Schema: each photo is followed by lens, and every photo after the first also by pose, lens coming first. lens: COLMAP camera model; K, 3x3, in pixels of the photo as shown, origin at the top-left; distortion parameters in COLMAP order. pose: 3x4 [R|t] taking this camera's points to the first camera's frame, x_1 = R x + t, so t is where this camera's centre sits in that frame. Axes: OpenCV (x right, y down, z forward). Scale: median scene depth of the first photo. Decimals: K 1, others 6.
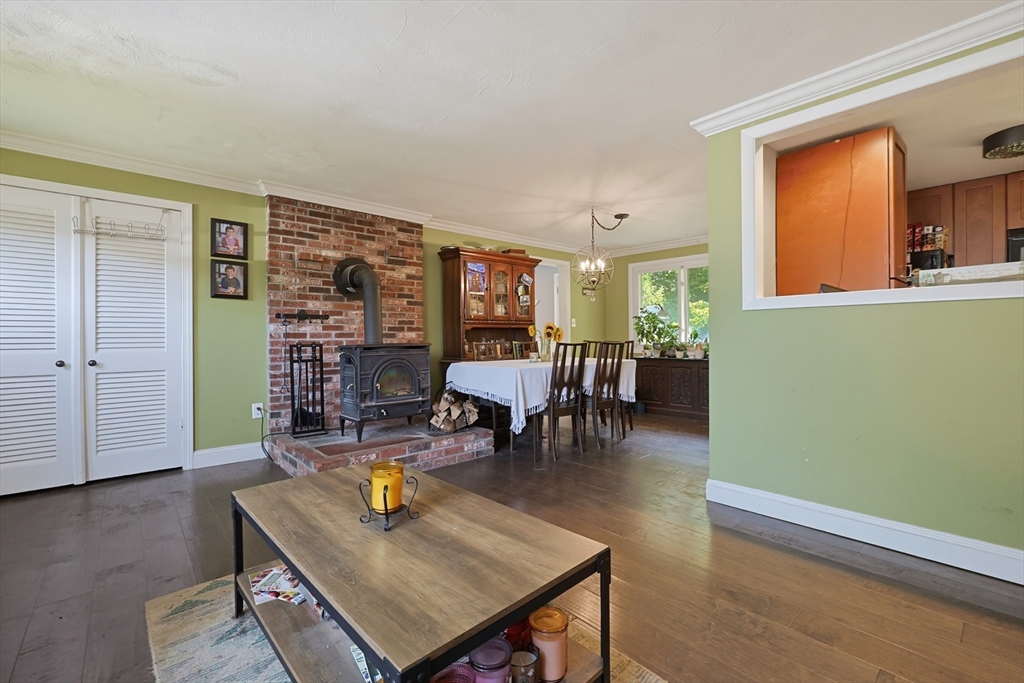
lens RADIAL K [[446.3, 0, 518.1], [0, 446.3, 338.1], [0, 0, 1]] dist [0.002072, 0.000566]
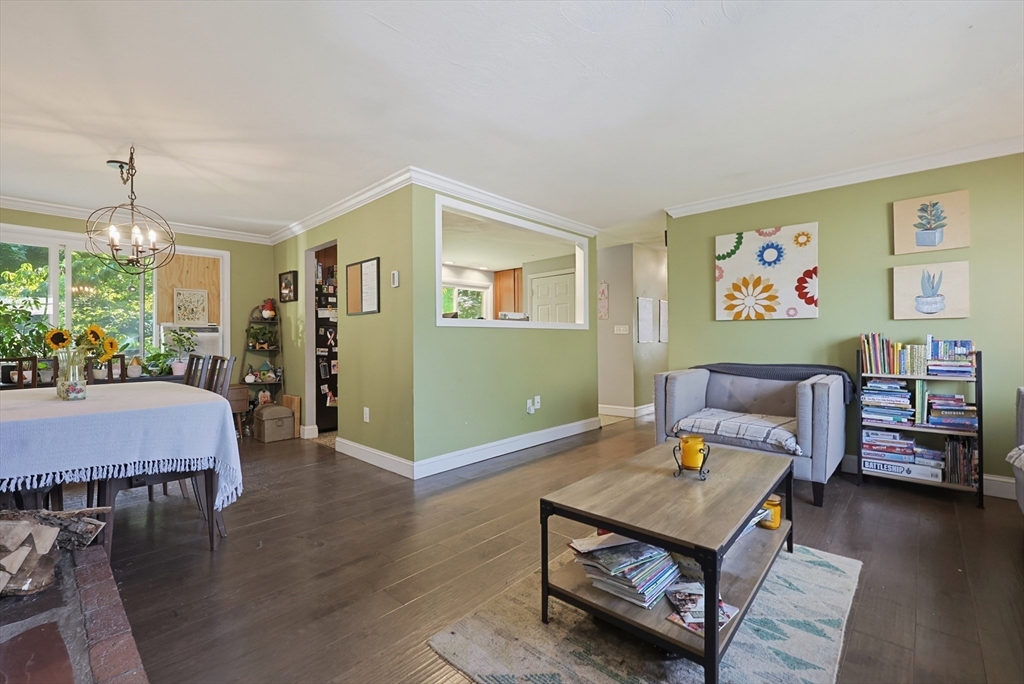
lens RADIAL K [[446.3, 0, 513.3], [0, 446.3, 341.6], [0, 0, 1]] dist [0.002072, 0.000566]
pose [[-0.095921, 0.004990, 0.995376, -1.137571], [0.014353, 0.999890, -0.003630, -0.008845], [-0.995286, 0.013938, -0.095982, 1.176375]]
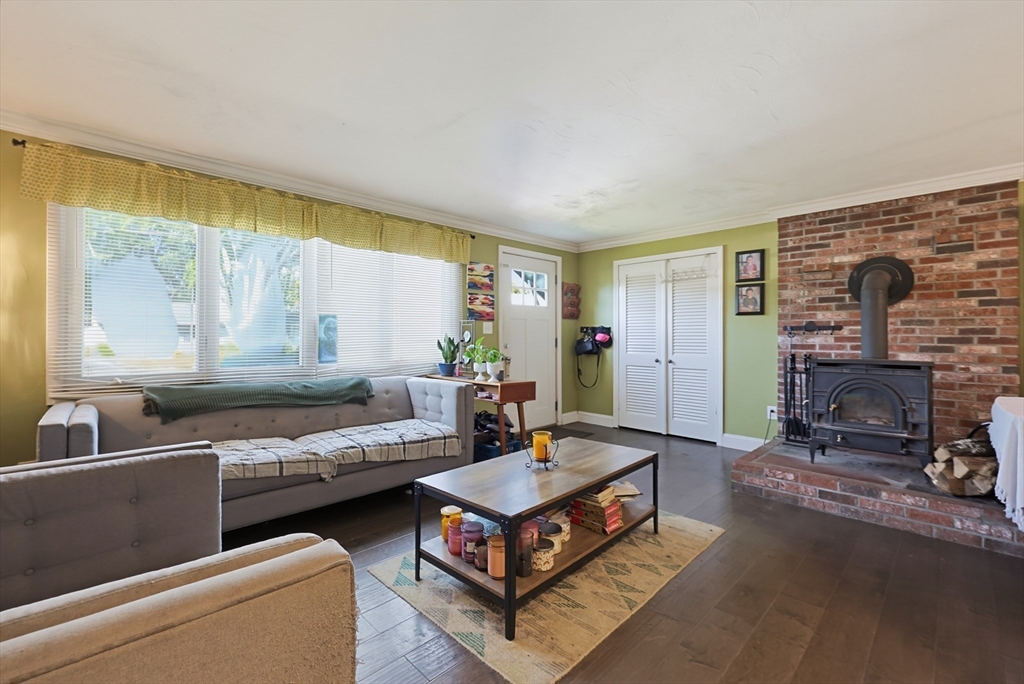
lens RADIAL K [[446.3, 0, 517.0], [0, 446.3, 336.5], [0, 0, 1]] dist [0.002072, 0.000566]
pose [[0.044732, 0.006911, -0.998975, 0.500867], [-0.005206, 0.999964, 0.006685, -0.033175], [0.998985, 0.004902, 0.044767, 0.300118]]
